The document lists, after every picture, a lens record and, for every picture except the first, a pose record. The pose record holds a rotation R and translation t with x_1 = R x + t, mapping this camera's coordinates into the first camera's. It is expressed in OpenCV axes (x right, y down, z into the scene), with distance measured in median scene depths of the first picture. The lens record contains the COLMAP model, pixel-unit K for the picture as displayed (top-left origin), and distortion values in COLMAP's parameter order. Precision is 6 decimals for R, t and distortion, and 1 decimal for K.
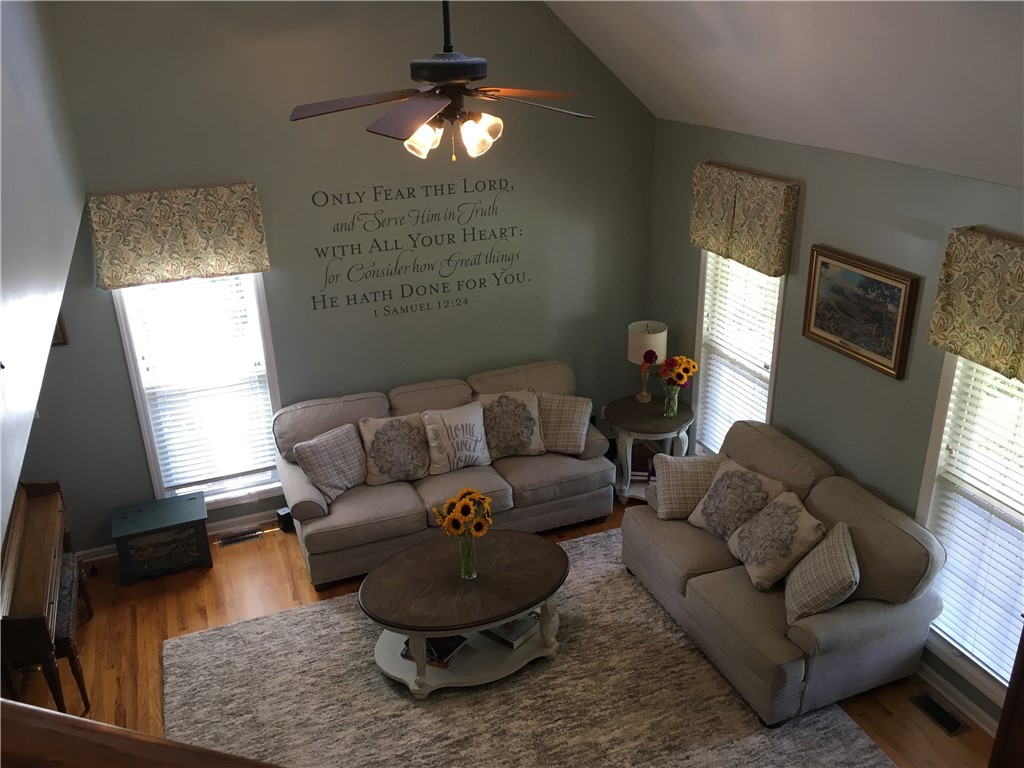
lens RADIAL K [[870.3, 0, 514.0], [0, 870.3, 385.5], [0, 0, 1]] dist [0.086984, -0.118834]
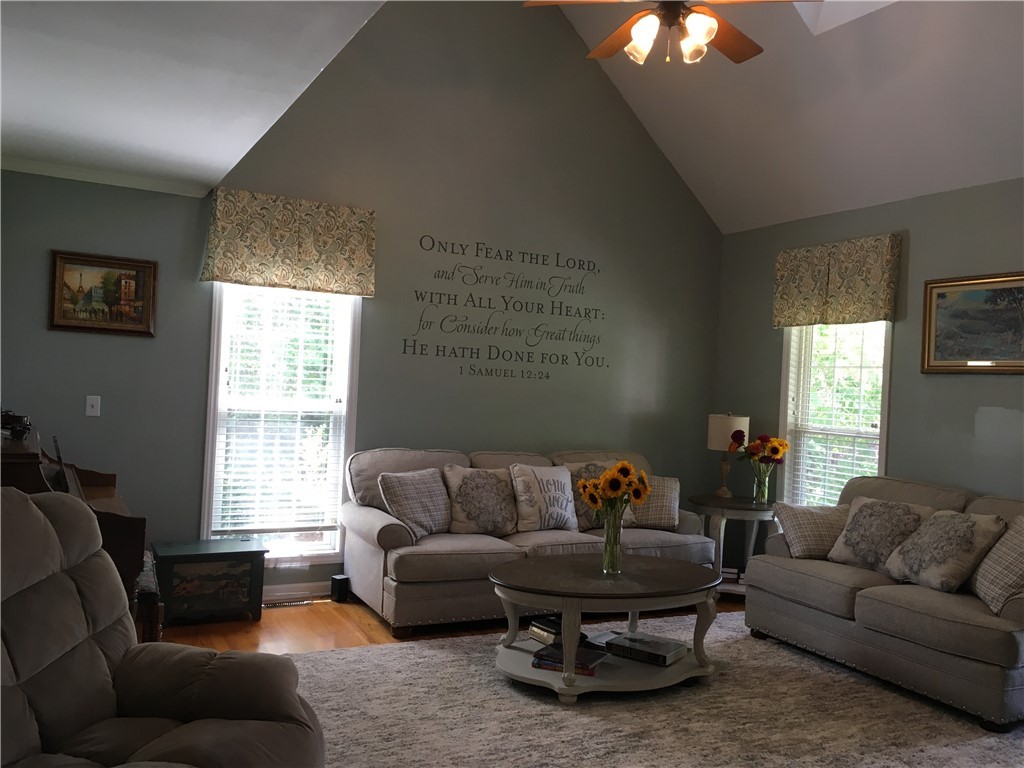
lens RADIAL K [[870.3, 0, 511.7], [0, 870.3, 391.1], [0, 0, 1]] dist [0.086984, -0.118834]
pose [[0.992518, 0.071715, 0.098814, -0.215960], [-0.027362, 0.919381, -0.392416, 0.344249], [-0.118990, 0.386776, 0.914465, 0.135305]]
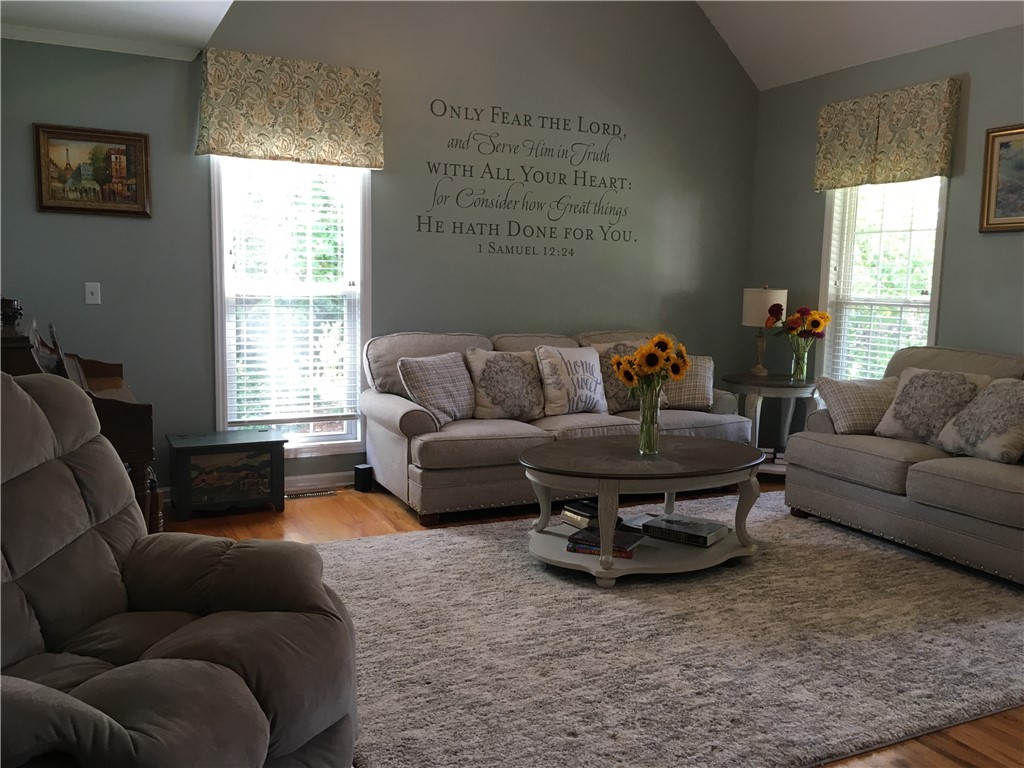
lens RADIAL K [[870.3, 0, 511.2], [0, 870.3, 390.2], [0, 0, 1]] dist [0.086984, -0.118834]
pose [[0.995771, 0.032800, 0.085819, -0.218831], [-0.007558, 0.960181, -0.279276, 0.340409], [-0.091562, 0.277446, 0.956368, 0.190041]]
